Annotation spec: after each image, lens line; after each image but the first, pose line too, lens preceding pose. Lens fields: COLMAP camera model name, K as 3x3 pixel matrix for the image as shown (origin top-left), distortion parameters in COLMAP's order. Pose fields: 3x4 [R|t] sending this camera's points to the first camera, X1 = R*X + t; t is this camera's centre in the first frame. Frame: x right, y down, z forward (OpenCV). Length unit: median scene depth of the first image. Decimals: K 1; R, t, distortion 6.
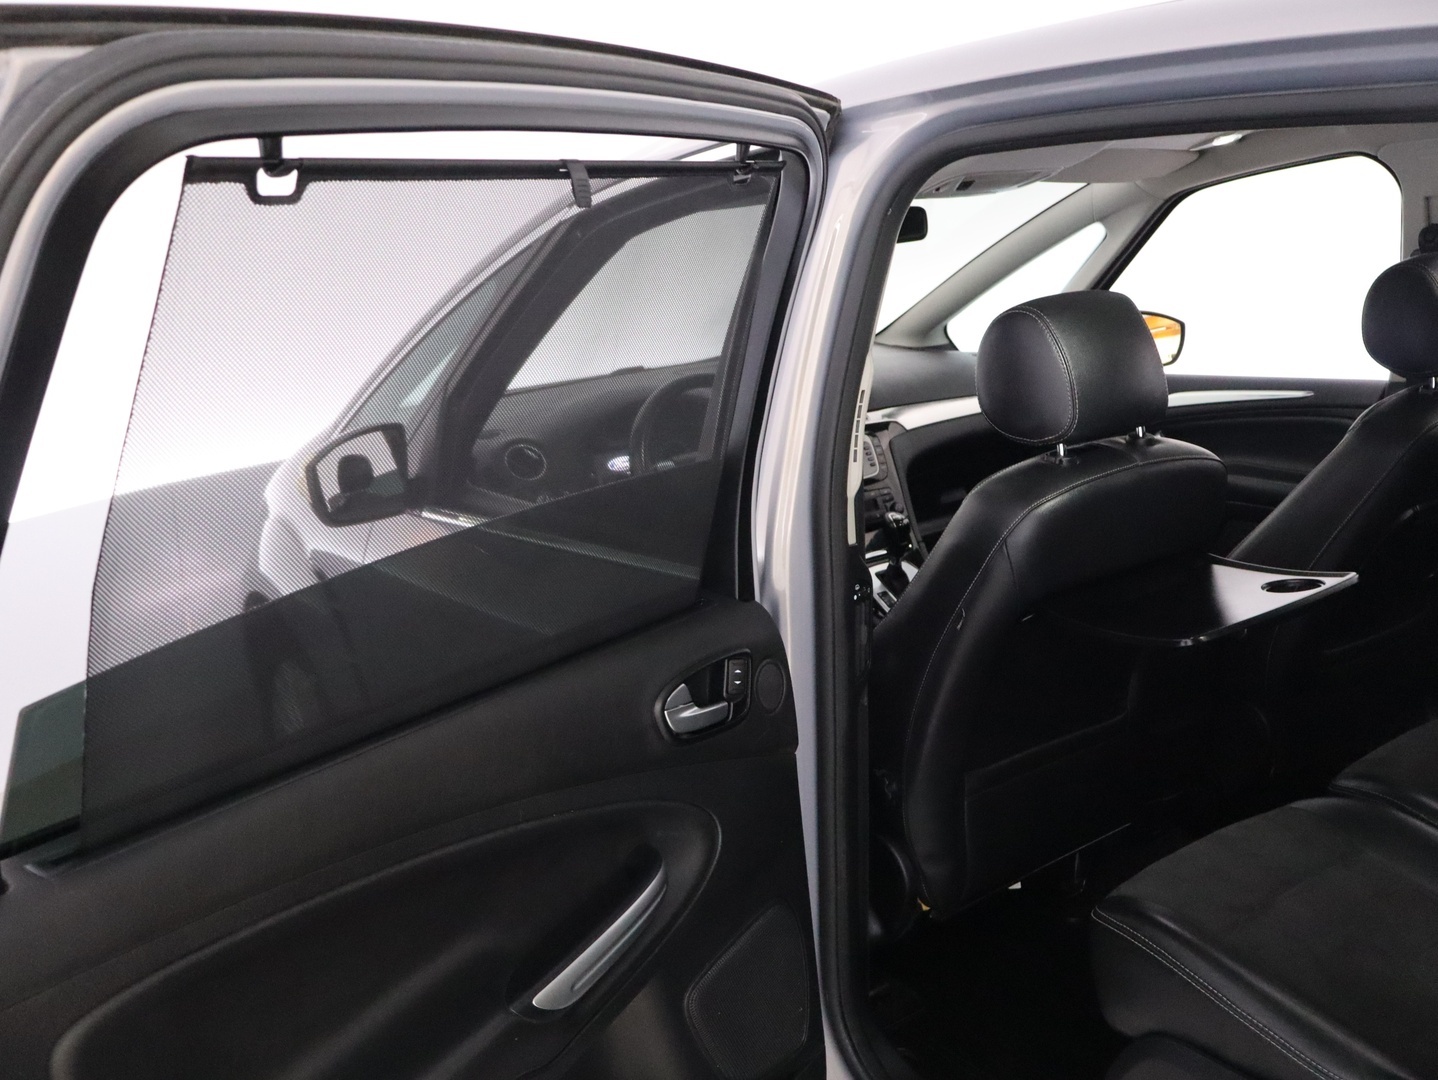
lens RADIAL K [[1316.4, 0, 719.0], [0, 1316.4, 540.0], [0, 0, 1]] dist [0.000553, -0.002209]
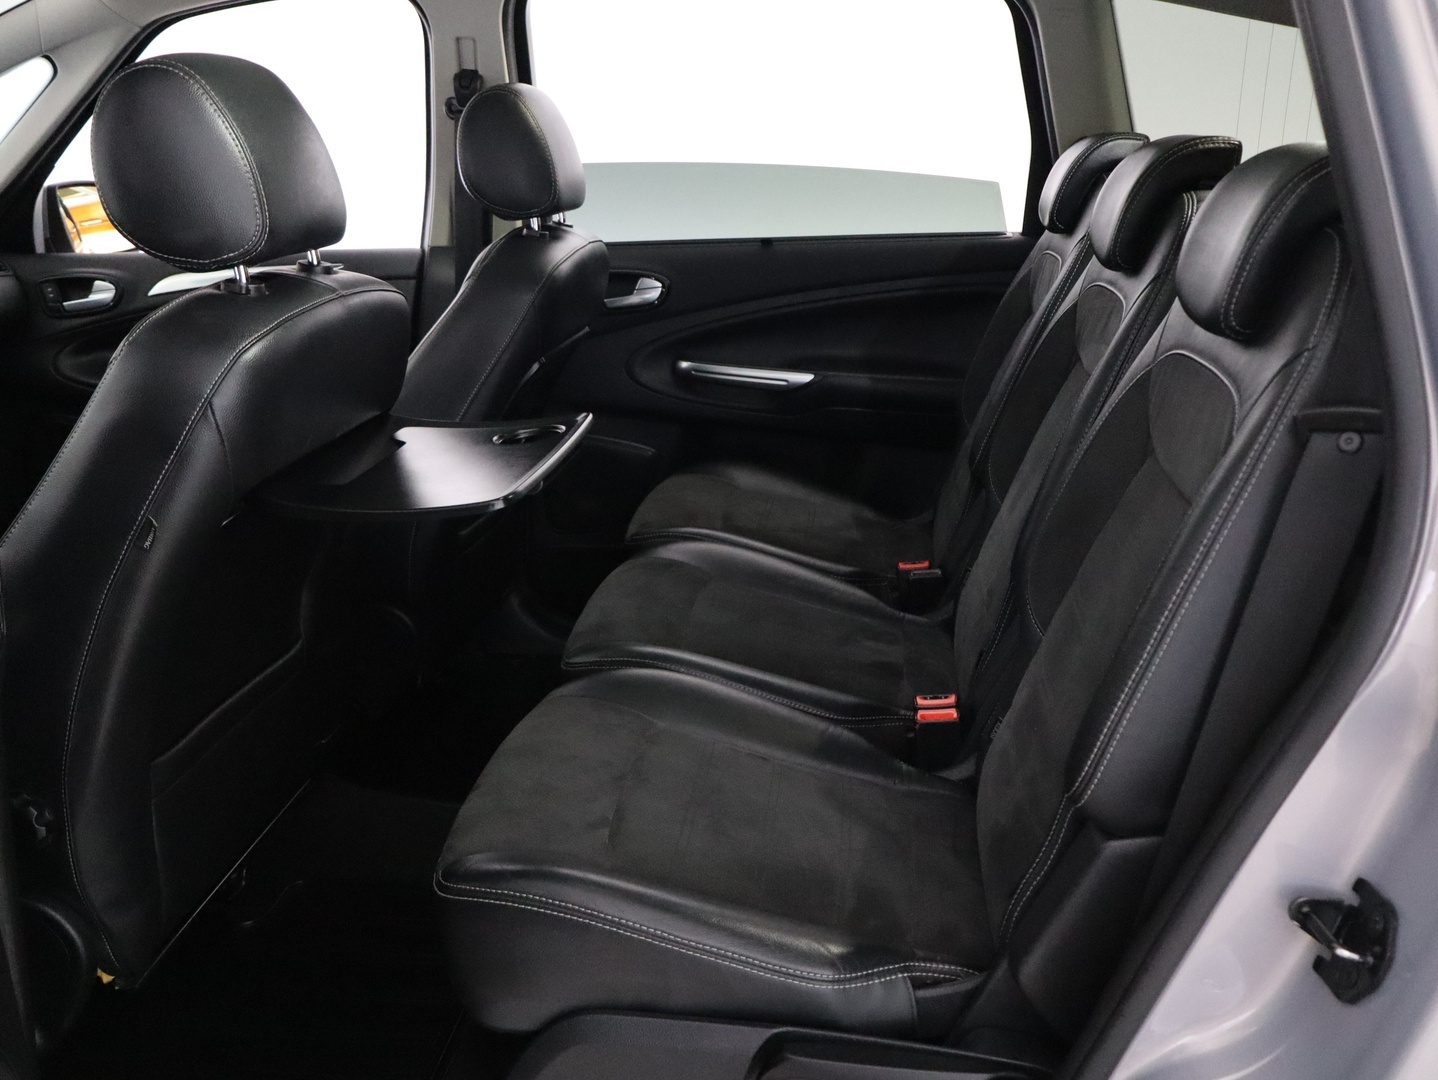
lens RADIAL K [[1367.0, 0, 719.0], [0, 1367.0, 540.0], [0, 0, 1]] dist [-0.011242, -0.004530]
pose [[0.684924, -0.150600, 0.712880, -0.097204], [0.125752, 0.988157, 0.087932, 0.036187], [-0.717680, 0.029419, 0.695751, 0.291823]]
